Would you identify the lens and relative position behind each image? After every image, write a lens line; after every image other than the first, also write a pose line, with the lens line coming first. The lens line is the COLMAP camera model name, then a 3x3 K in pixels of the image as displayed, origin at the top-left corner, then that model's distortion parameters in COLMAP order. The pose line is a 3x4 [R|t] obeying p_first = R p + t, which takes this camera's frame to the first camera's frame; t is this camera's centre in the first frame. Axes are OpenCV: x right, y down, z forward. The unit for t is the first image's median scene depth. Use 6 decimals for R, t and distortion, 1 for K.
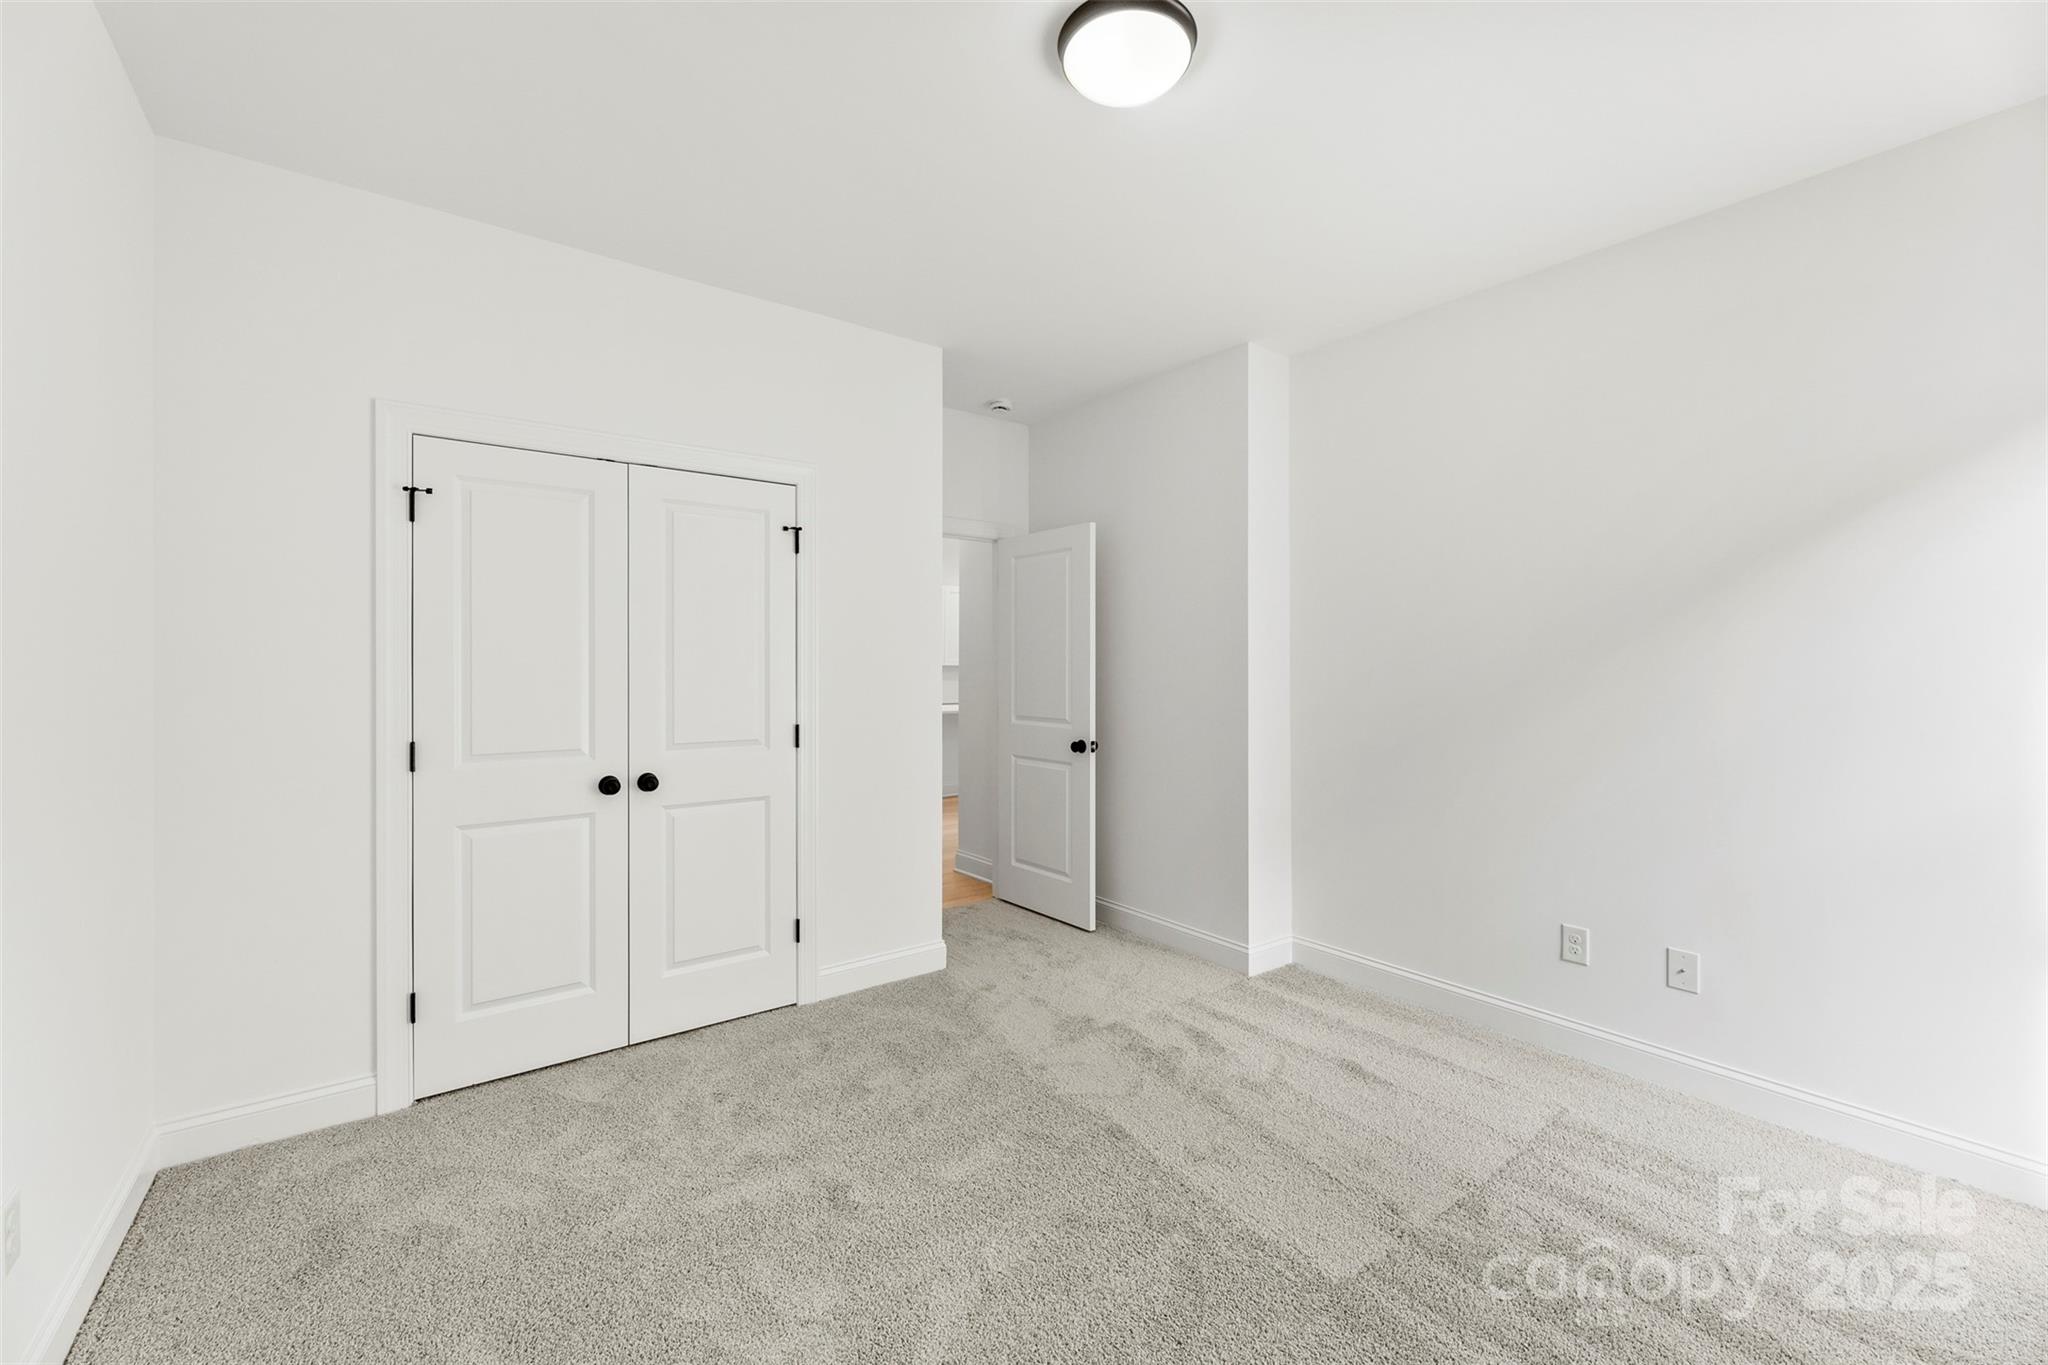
lens RADIAL K [[821.4, 0, 1022.3], [0, 821.4, 673.0], [0, 0, 1]] dist [0.002035, -0.000794]
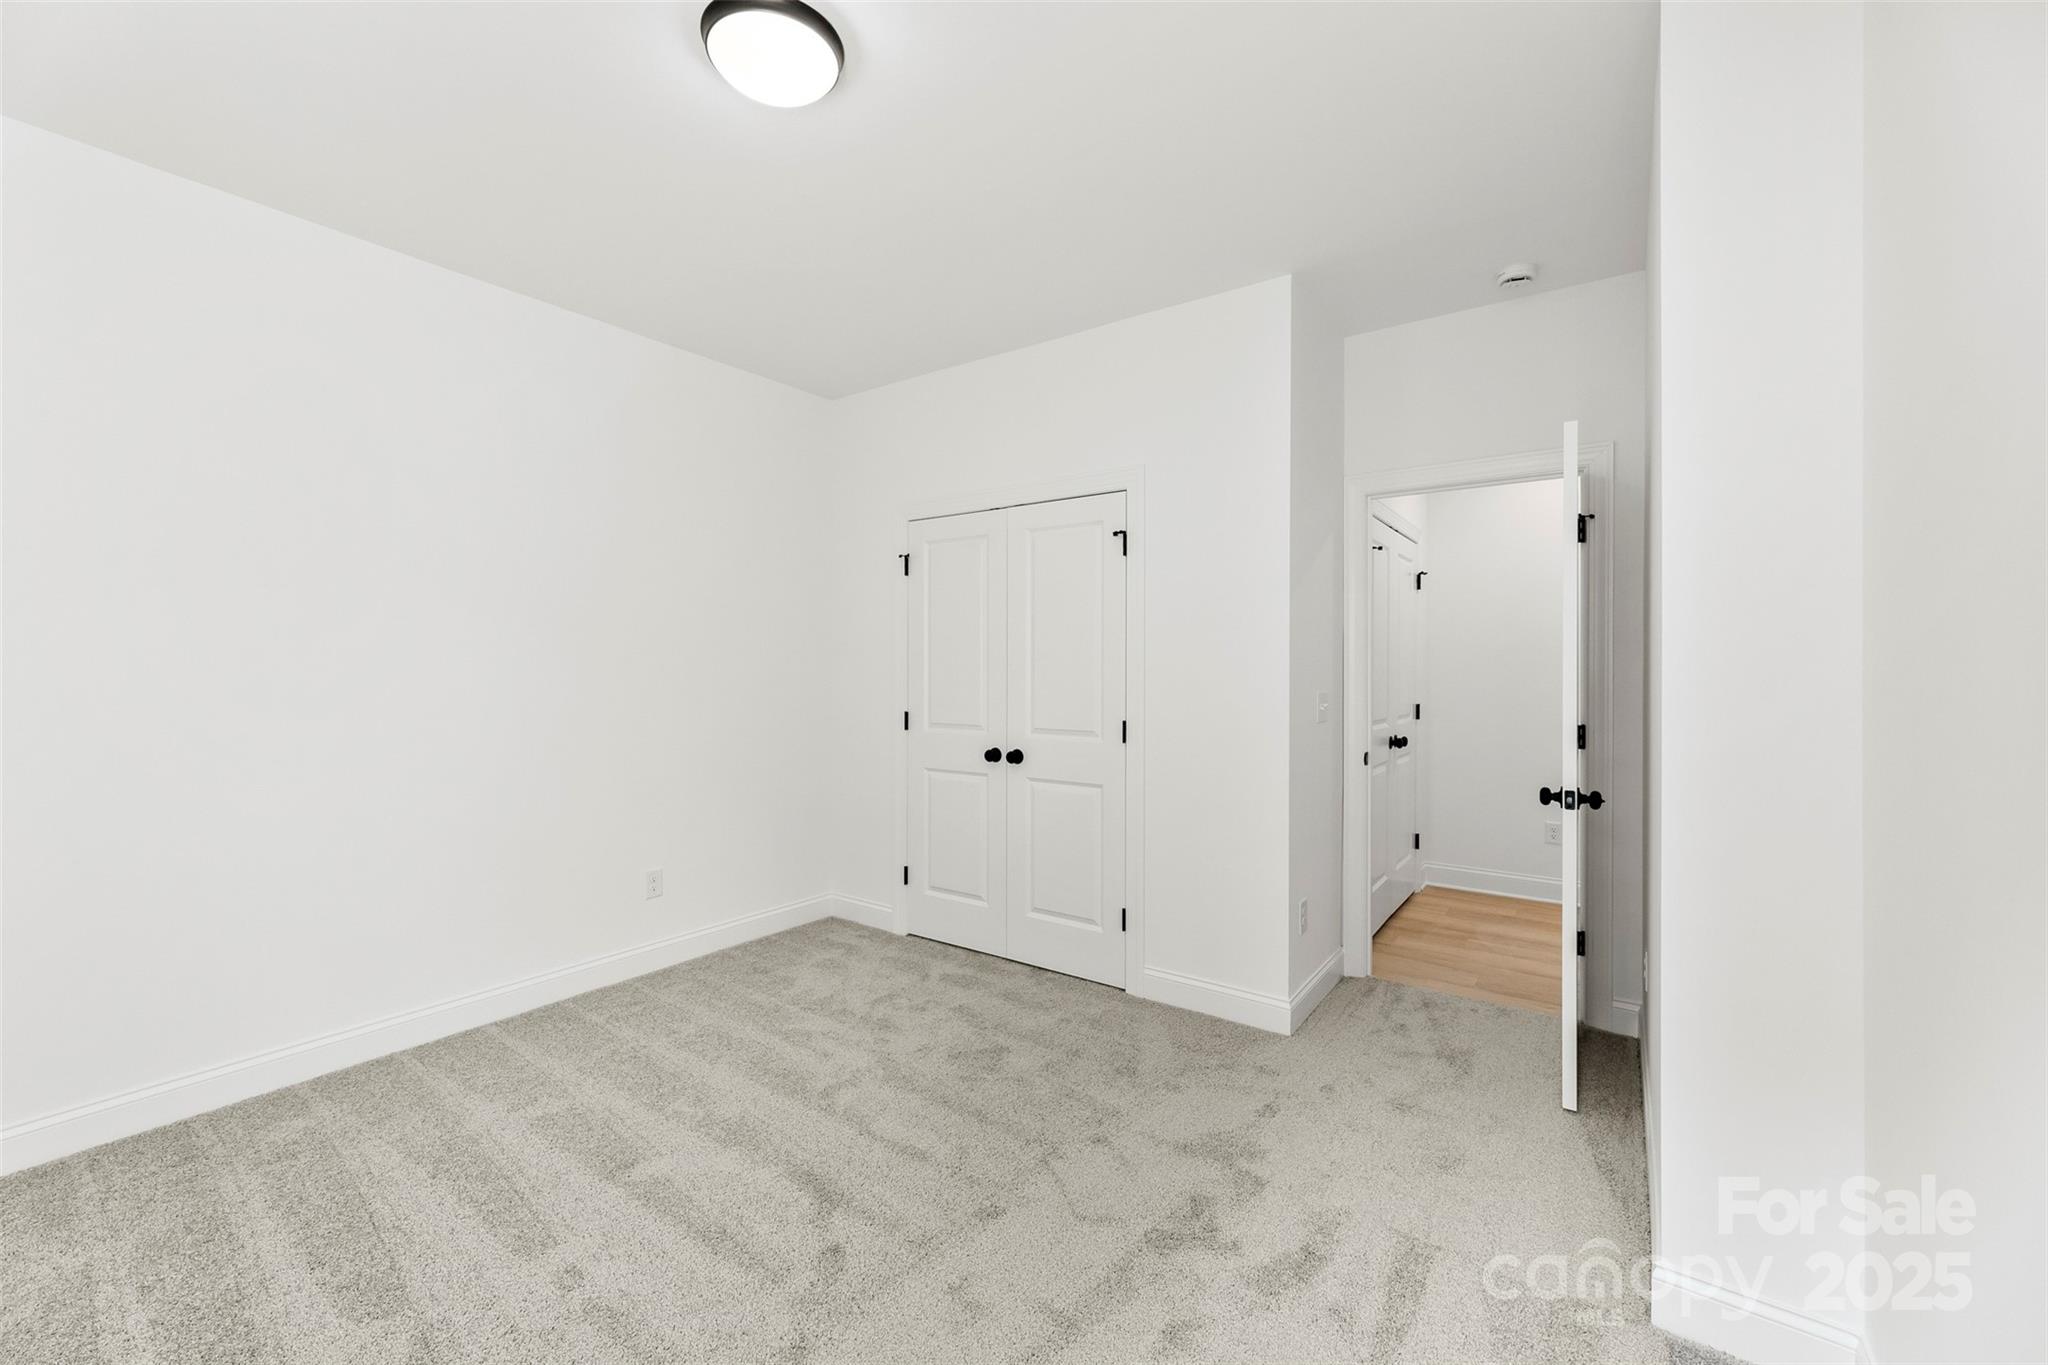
lens RADIAL K [[821.4, 0, 1020.3], [0, 821.4, 669.6], [0, 0, 1]] dist [0.002035, -0.000794]
pose [[0.303611, 0.004887, -0.952783, 0.757498], [-0.005099, 0.999981, 0.003504, -0.005753], [0.952782, 0.003794, 0.303630, 0.627212]]
